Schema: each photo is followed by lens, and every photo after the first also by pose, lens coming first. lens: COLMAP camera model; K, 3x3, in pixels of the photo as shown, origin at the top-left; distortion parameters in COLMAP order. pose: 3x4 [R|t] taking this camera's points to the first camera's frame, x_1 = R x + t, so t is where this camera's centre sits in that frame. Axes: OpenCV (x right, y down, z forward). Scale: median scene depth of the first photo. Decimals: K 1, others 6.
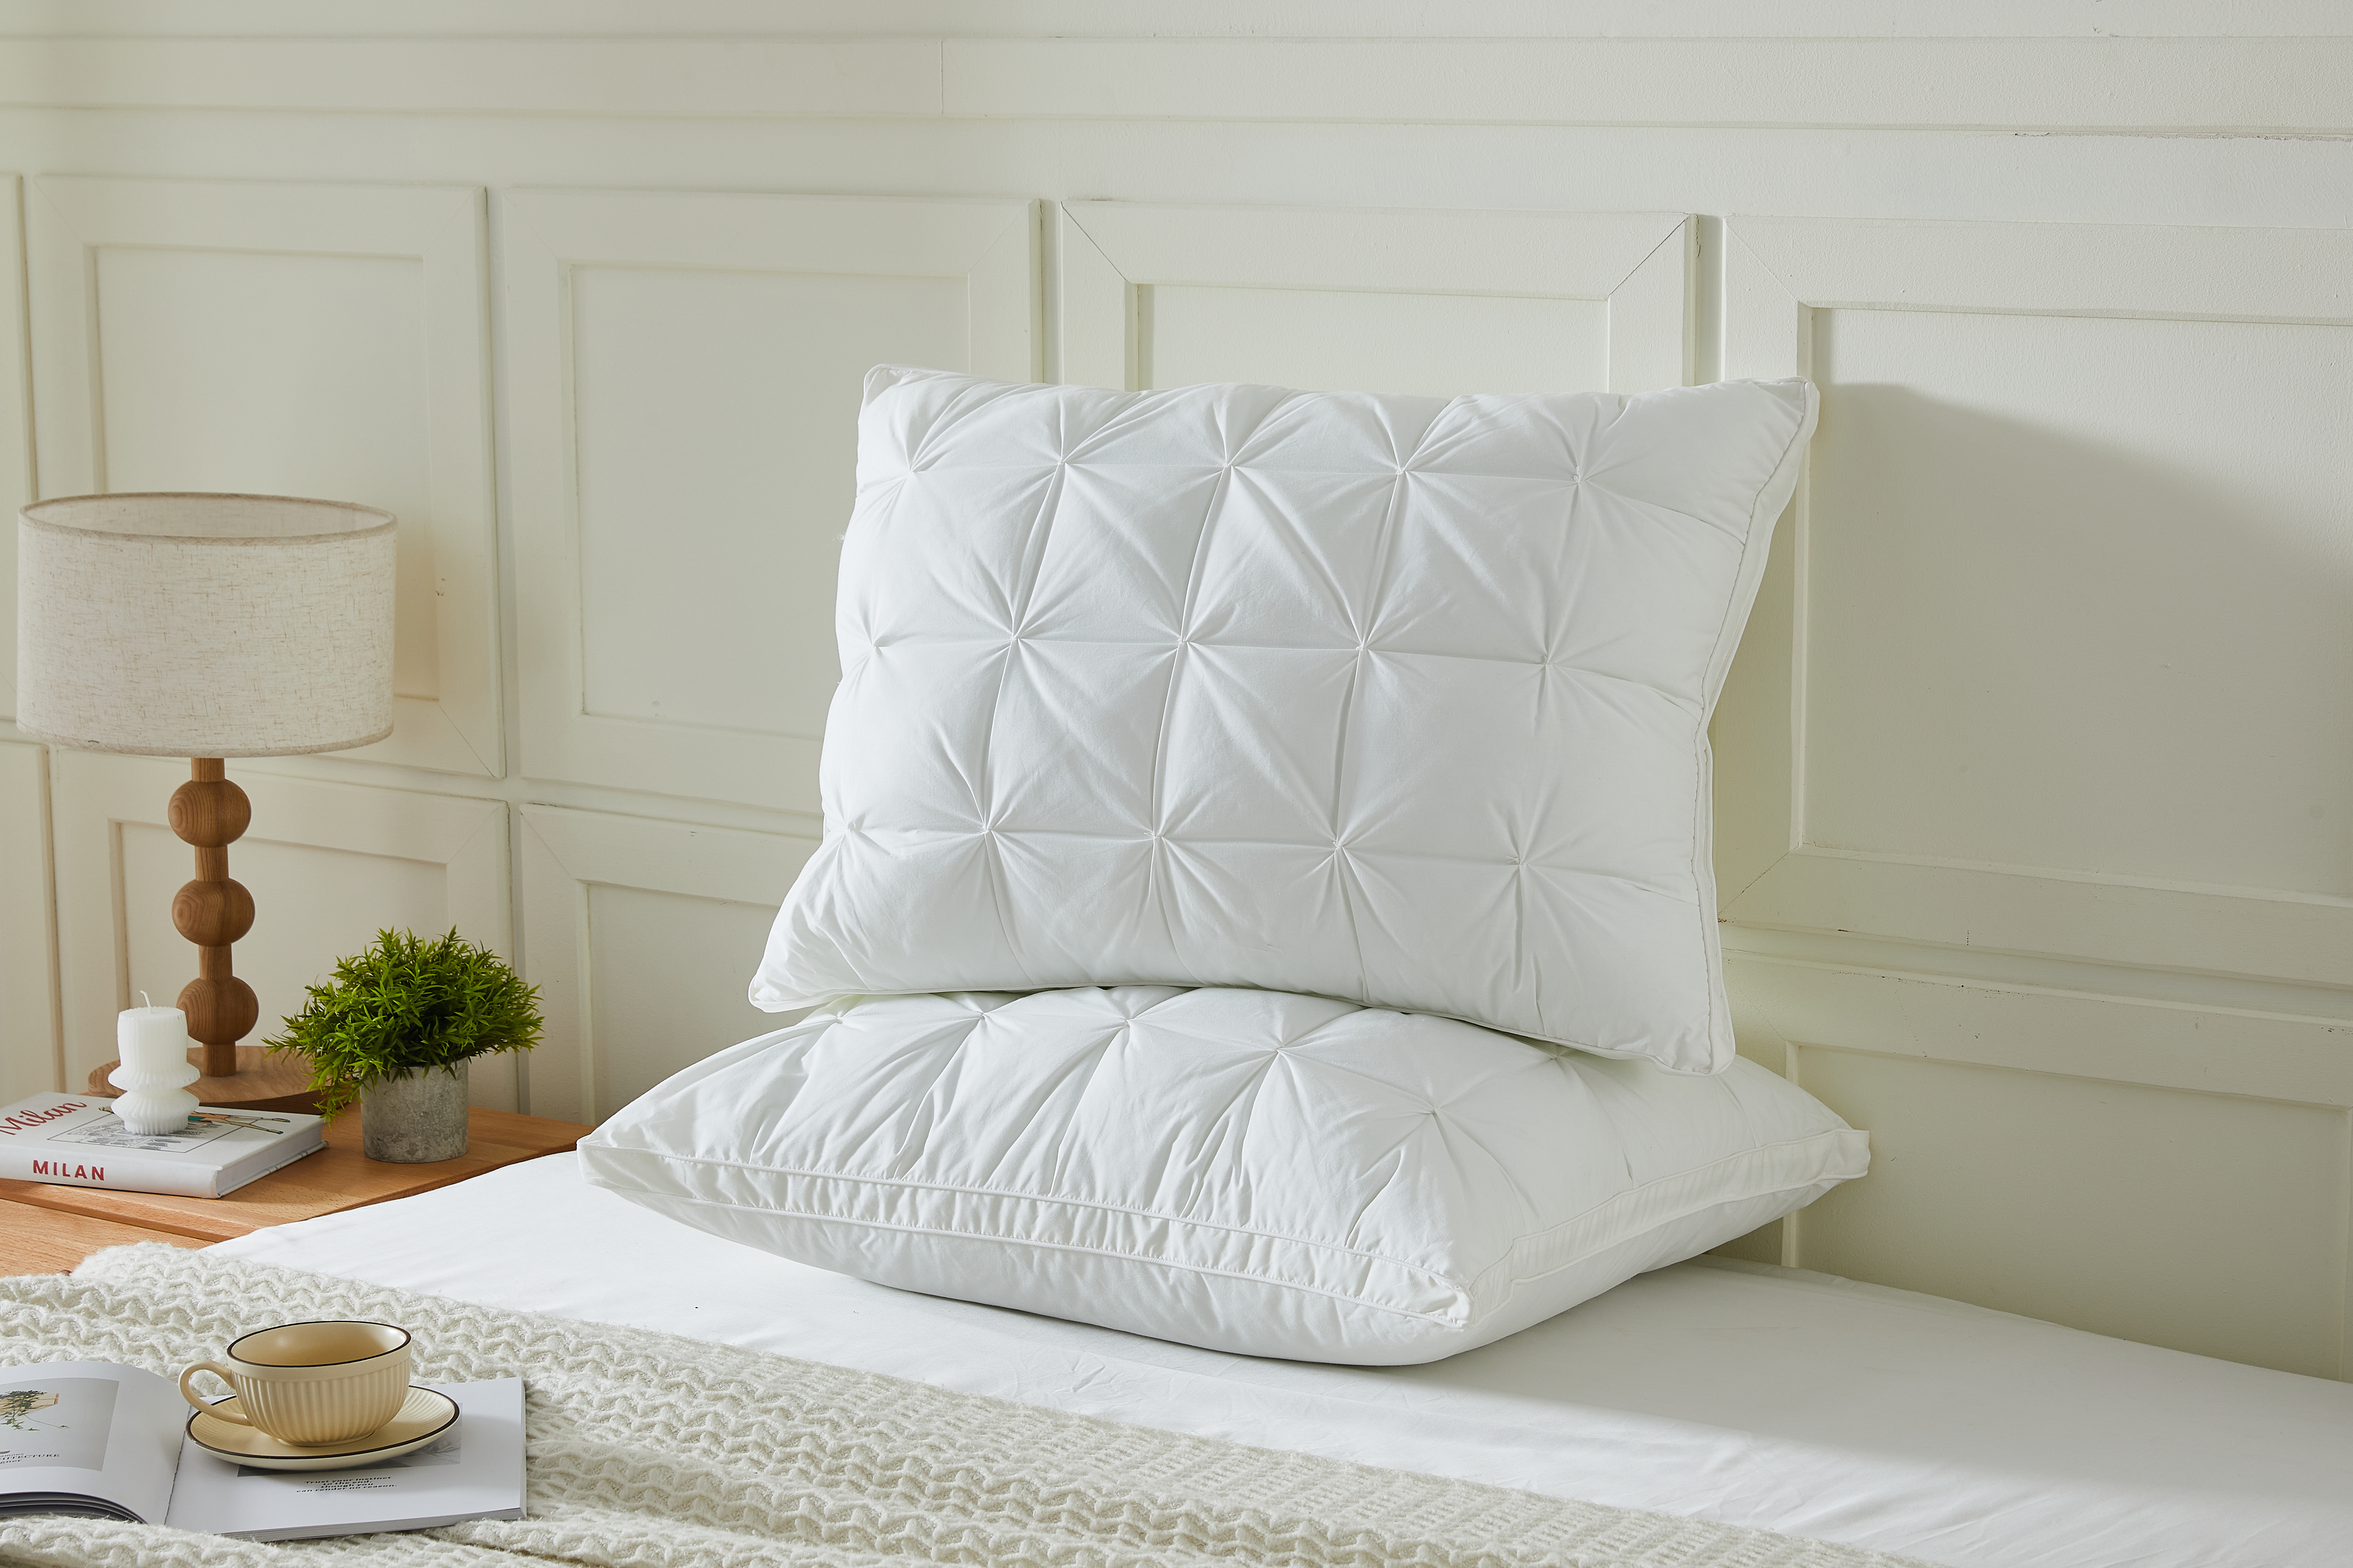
lens RADIAL K [[4441.6, 0, 1180.1], [0, 4441.6, 780.5], [0, 0, 1]] dist [-0.121103, 0.000000]
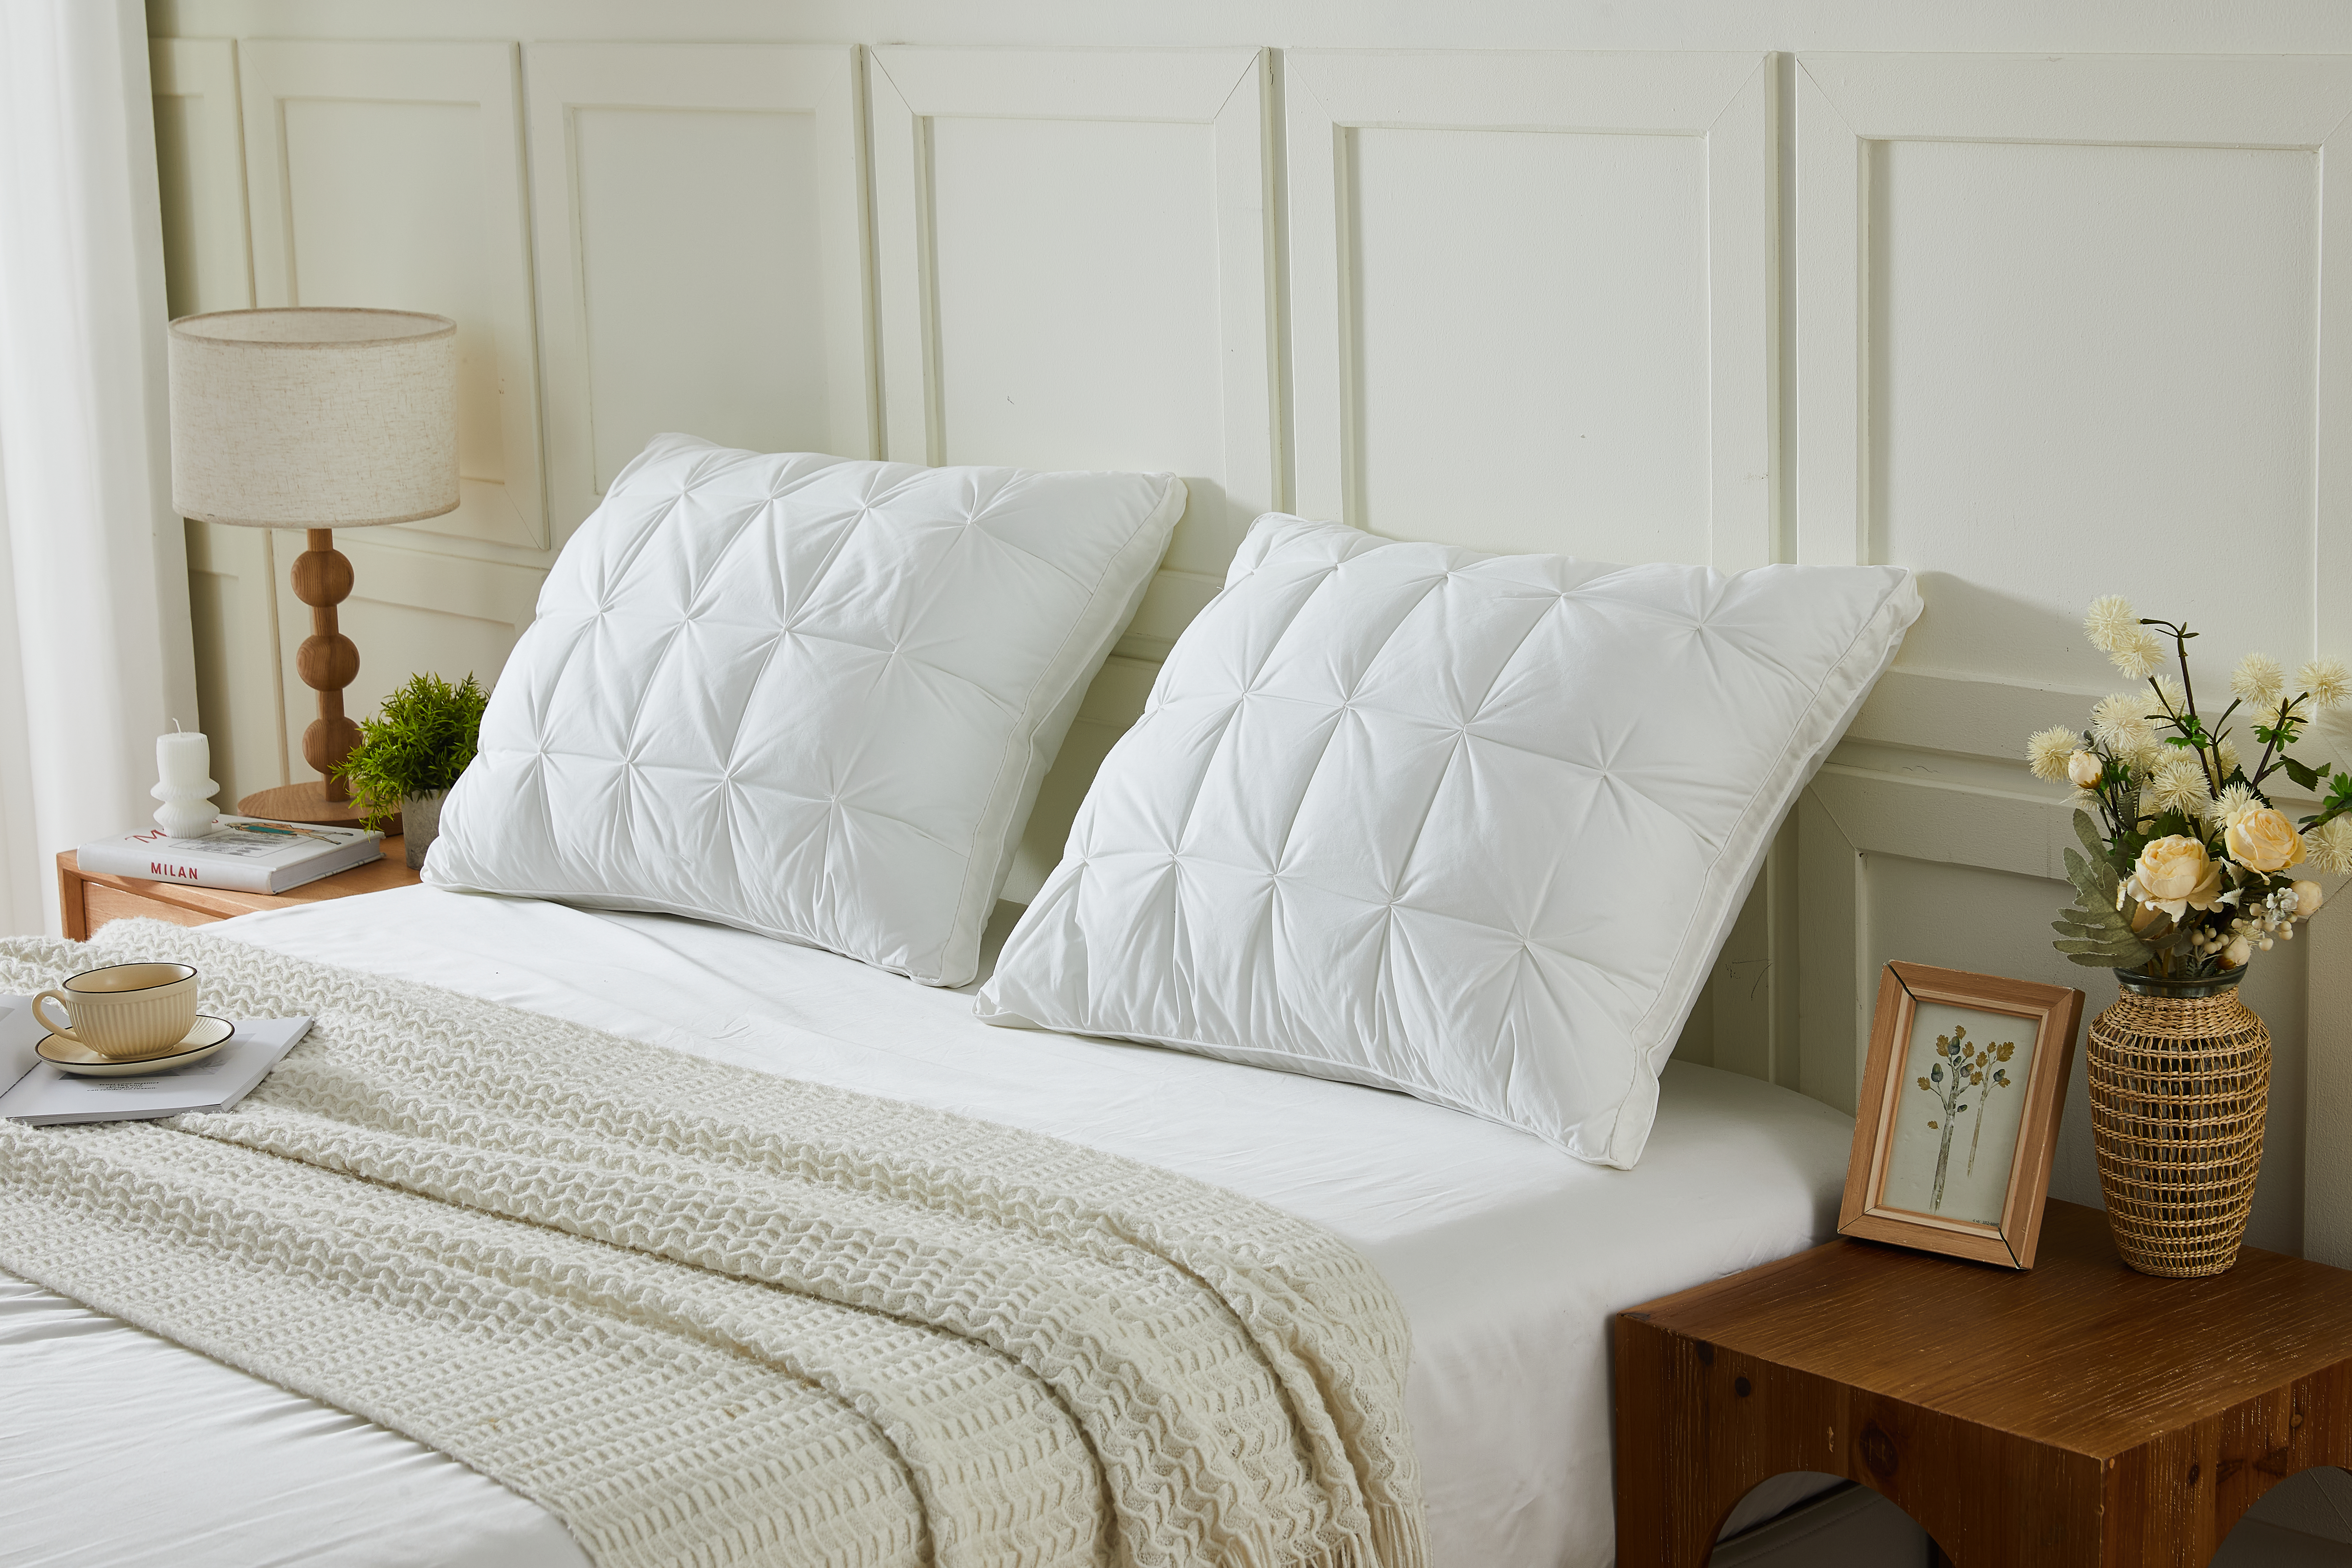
lens RADIAL K [[4440.3, 0, 1101.2], [0, 4440.3, 926.0], [0, 0, 1]] dist [-0.121103, 0.000000]
pose [[0.970052, 0.032229, -0.240752, 0.369546], [-0.016927, 0.997718, 0.065362, 0.026568], [0.242309, -0.059329, 0.968383, -0.140729]]
